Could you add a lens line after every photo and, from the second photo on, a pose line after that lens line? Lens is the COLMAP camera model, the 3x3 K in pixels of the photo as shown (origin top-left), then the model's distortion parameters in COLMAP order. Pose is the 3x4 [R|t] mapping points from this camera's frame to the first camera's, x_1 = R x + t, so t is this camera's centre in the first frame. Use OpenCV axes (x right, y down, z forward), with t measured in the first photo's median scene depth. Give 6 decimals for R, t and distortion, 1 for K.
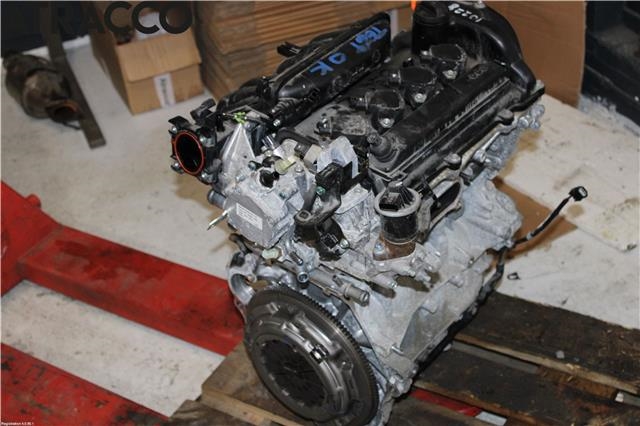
lens RADIAL K [[1029.5, 0, 320.0], [0, 1029.5, 213.0], [0, 0, 1]] dist [0.001290, -0.006566]
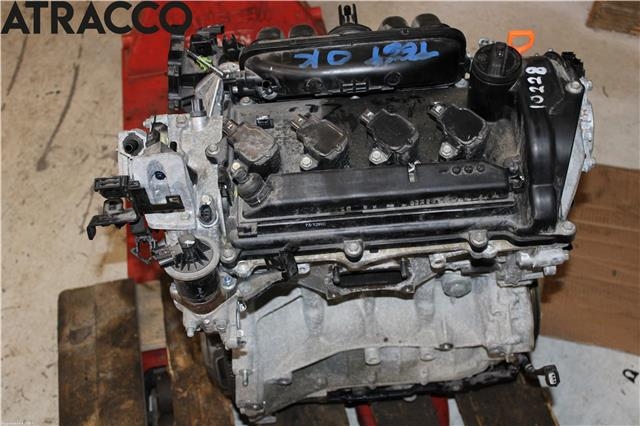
lens RADIAL K [[872.9, 0, 320.0], [0, 872.9, 213.0], [0, 0, 1]] dist [-0.034512, -0.000668]
pose [[0.679196, 0.581155, -0.448277, 0.377469], [-0.435629, 0.810750, 0.391040, -0.308363], [0.590695, -0.070310, 0.803825, 0.440058]]
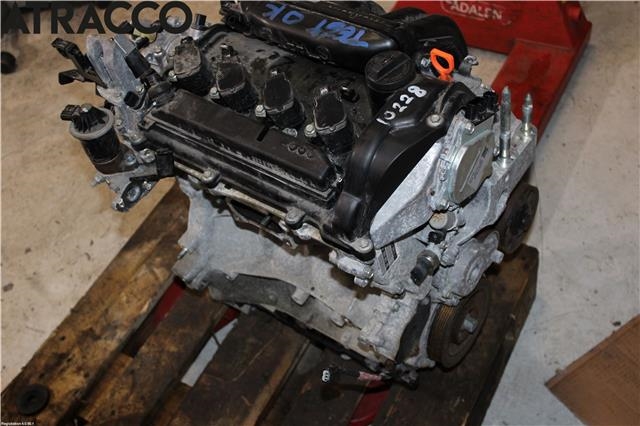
lens RADIAL K [[795.5, 0, 320.0], [0, 795.5, 213.0], [0, 0, 1]] dist [-0.069095, -0.004409]
pose [[0.067687, 0.799550, -0.596773, 0.546159], [-0.463223, 0.554952, 0.690980, -0.528130], [0.883653, 0.229668, 0.407933, 0.782027]]
